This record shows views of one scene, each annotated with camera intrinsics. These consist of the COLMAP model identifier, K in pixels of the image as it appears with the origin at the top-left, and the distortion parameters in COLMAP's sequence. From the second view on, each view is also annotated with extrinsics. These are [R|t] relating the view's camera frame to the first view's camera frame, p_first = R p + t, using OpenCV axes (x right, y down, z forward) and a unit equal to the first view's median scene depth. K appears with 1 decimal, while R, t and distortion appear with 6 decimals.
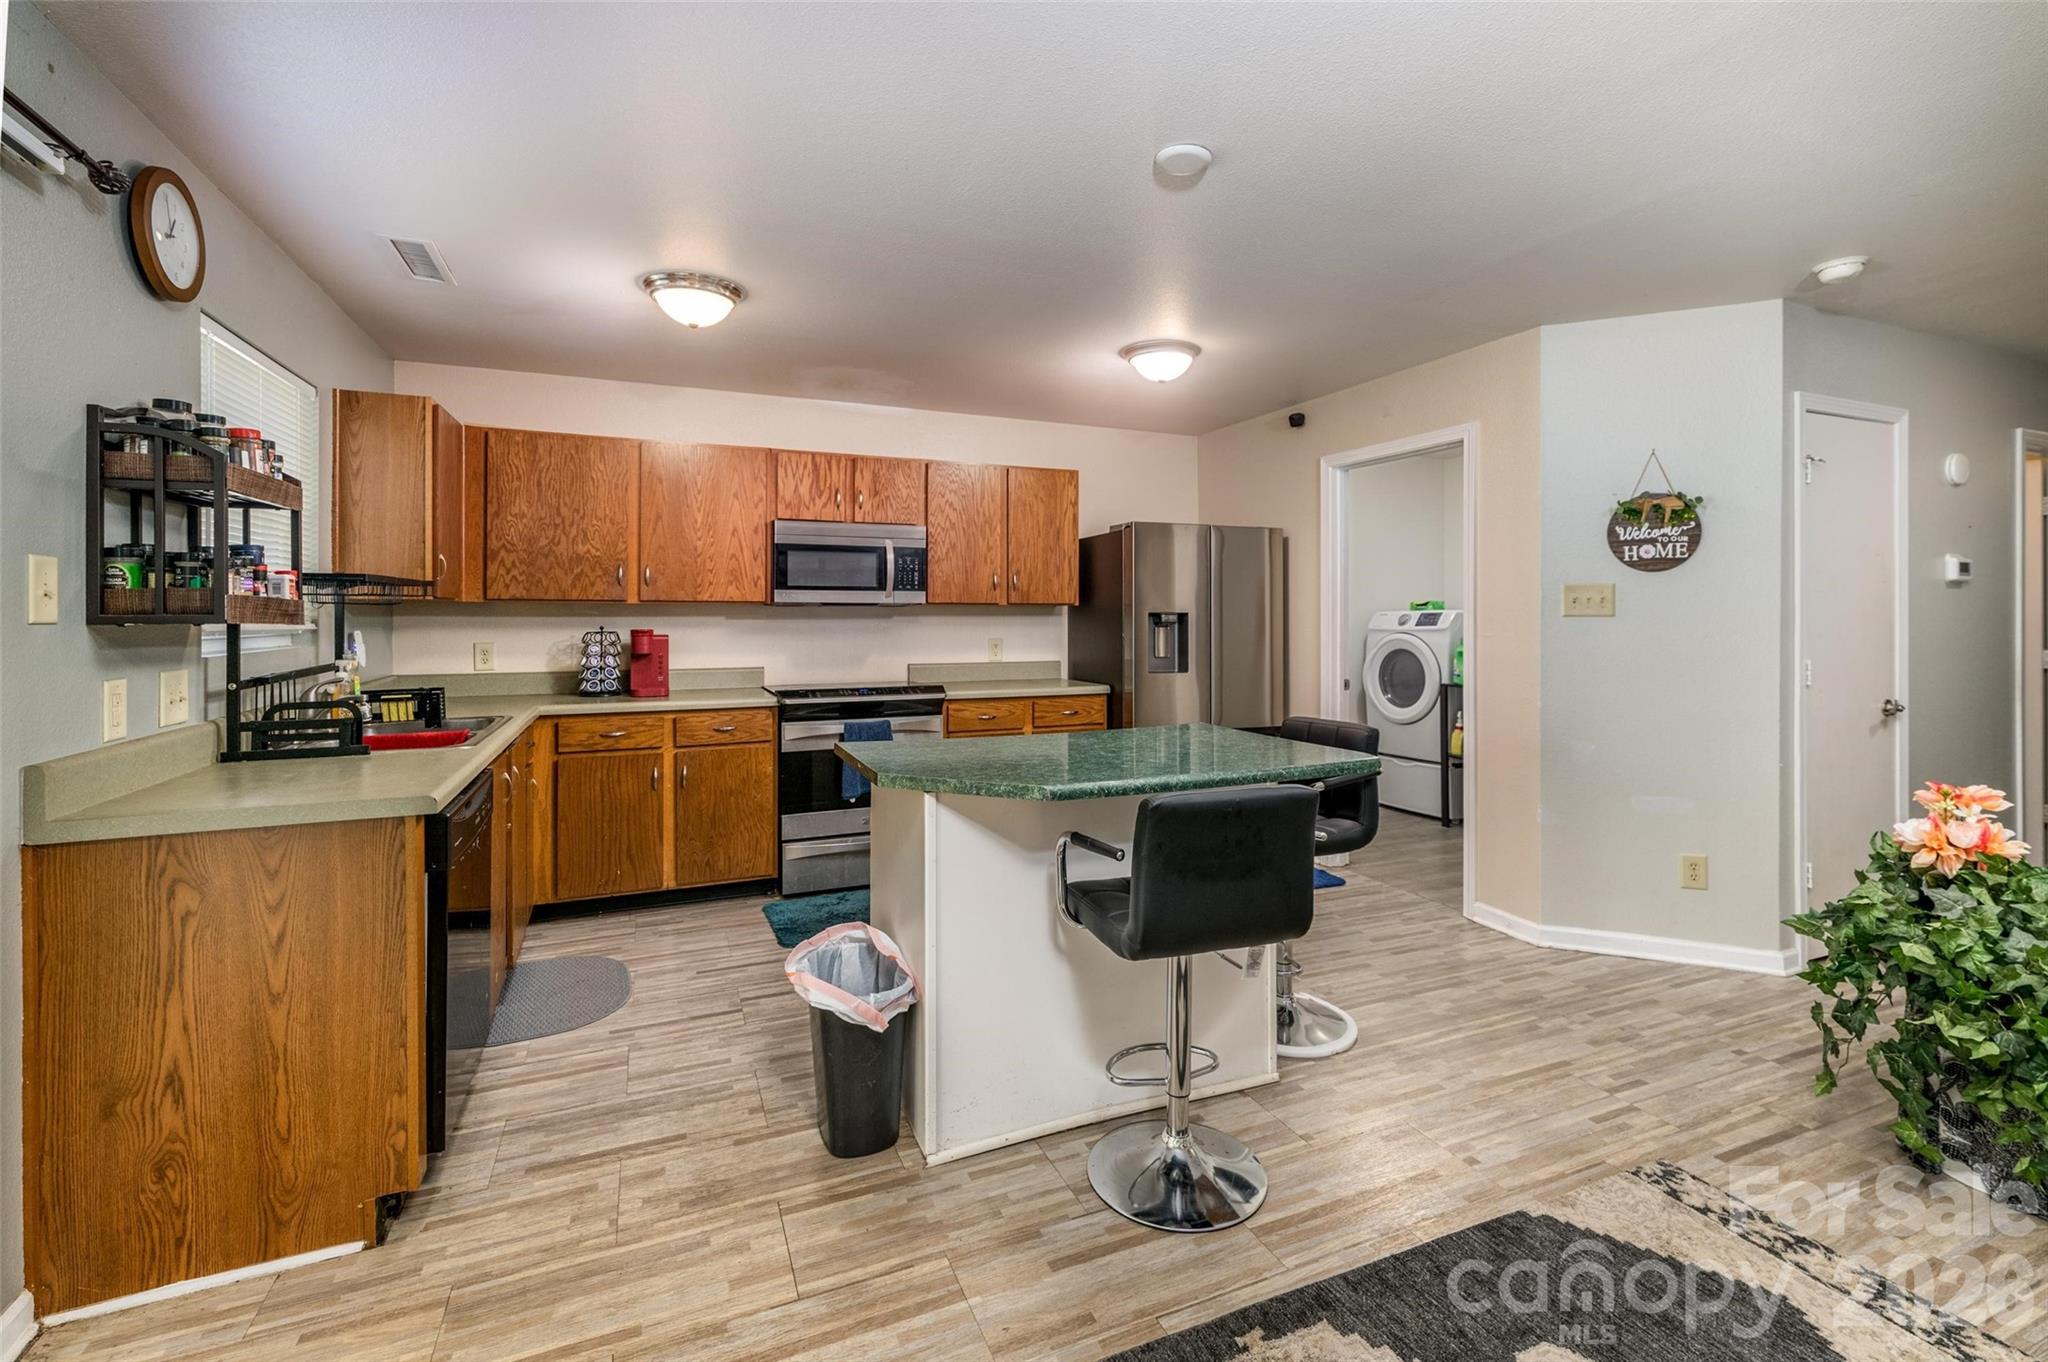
lens RADIAL K [[926.6, 0, 1047.3], [0, 926.6, 613.2], [0, 0, 1]] dist [-0.005327, 0.000106]
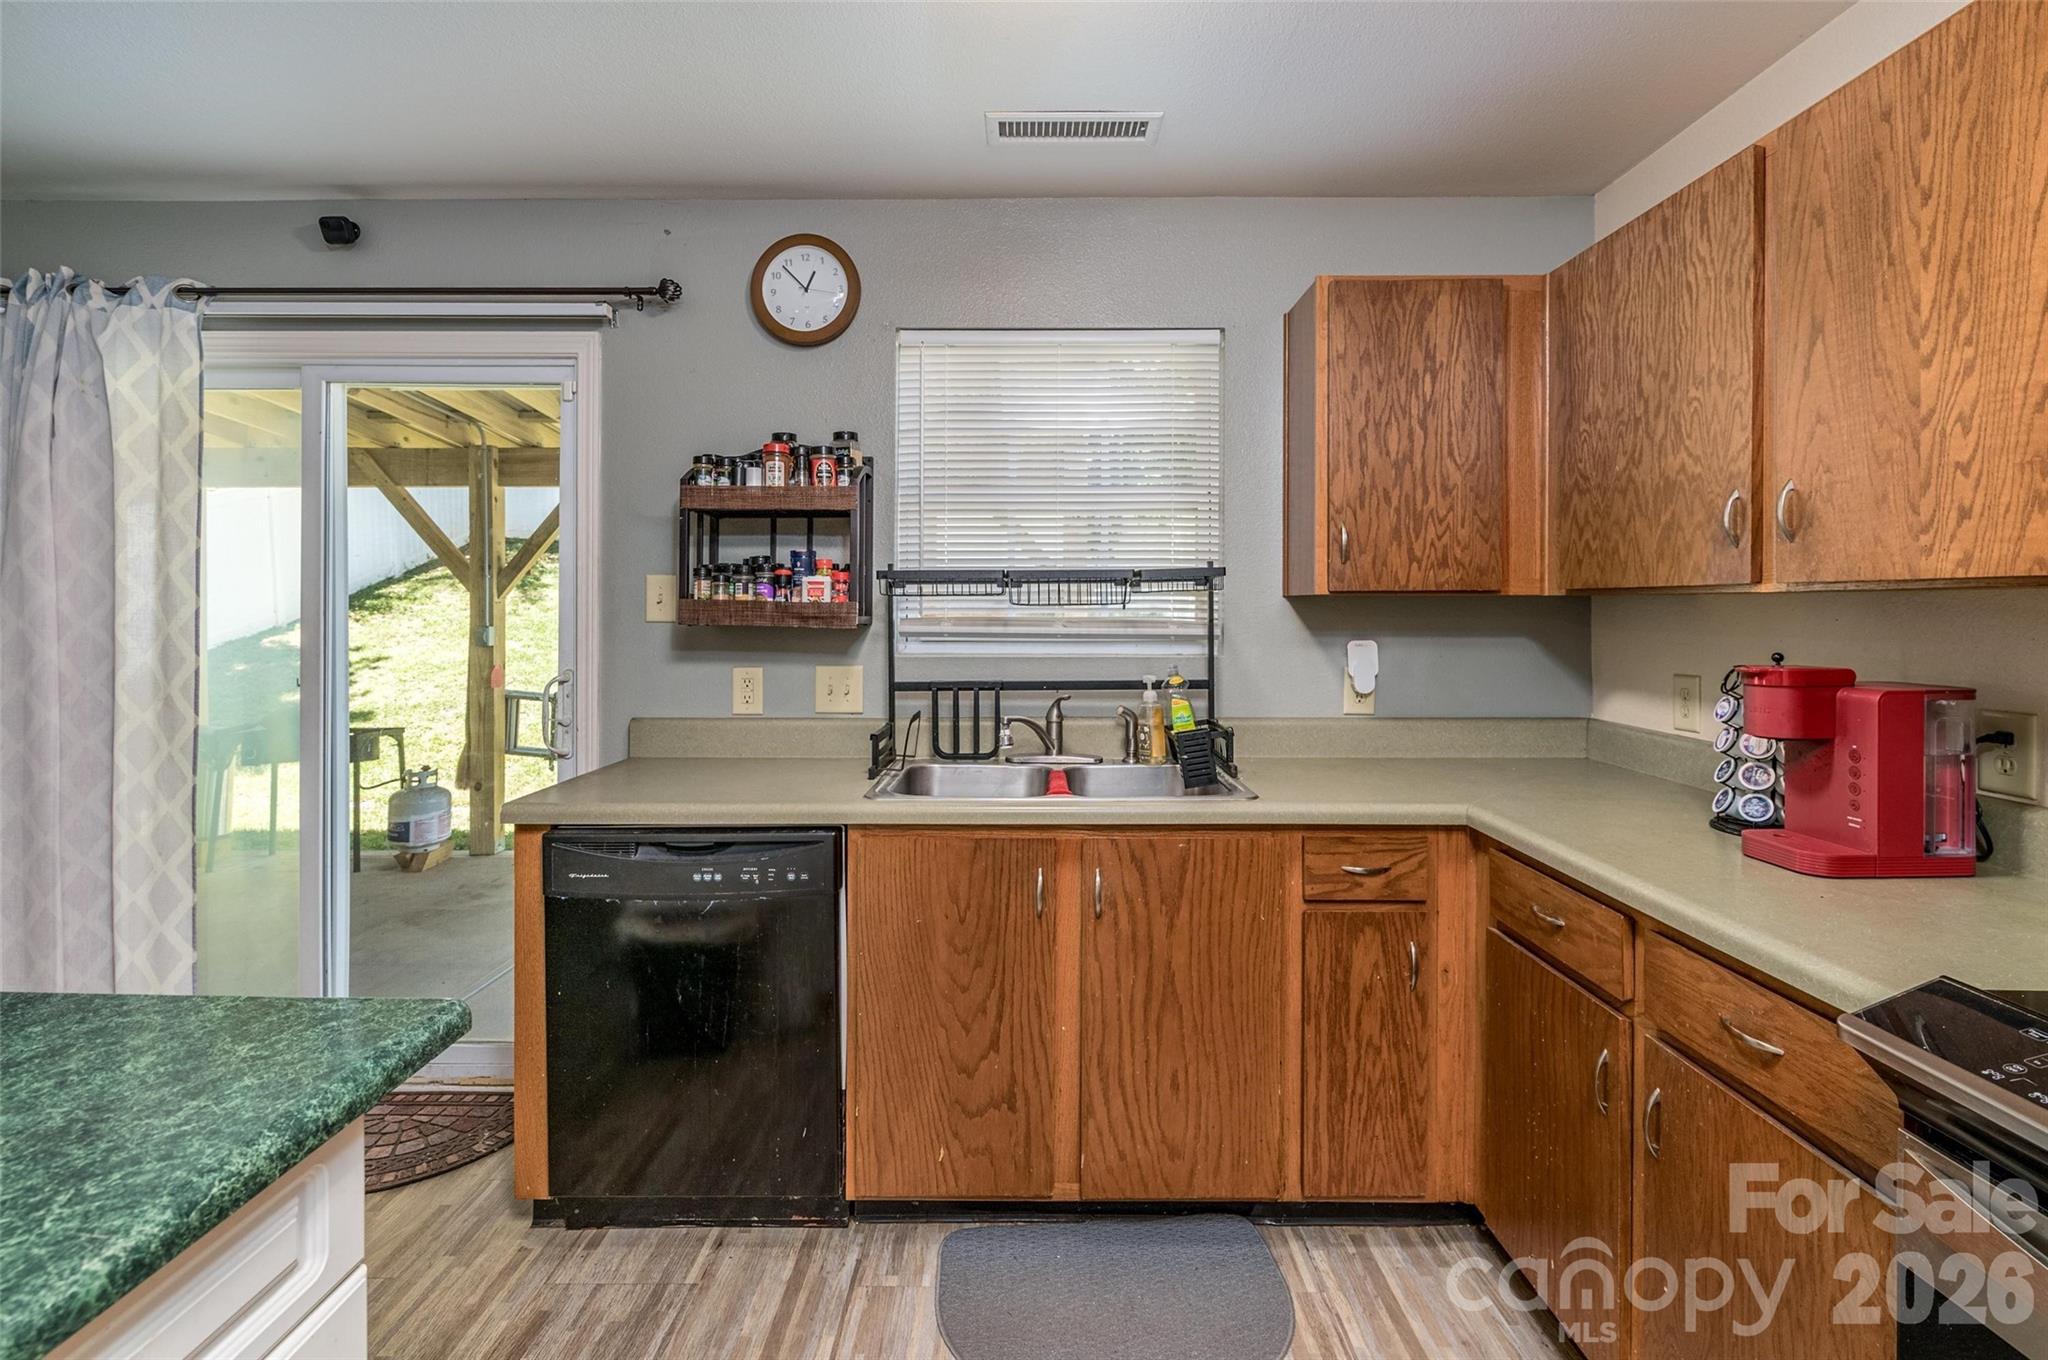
lens RADIAL K [[926.6, 0, 1027.3], [0, 926.6, 617.9], [0, 0, 1]] dist [-0.005327, 0.000106]
pose [[-0.408742, 0.009747, -0.912598, -0.003369], [0.002910, 0.999952, 0.009376, -0.004928], [0.912645, 0.001177, -0.408751, 0.865572]]
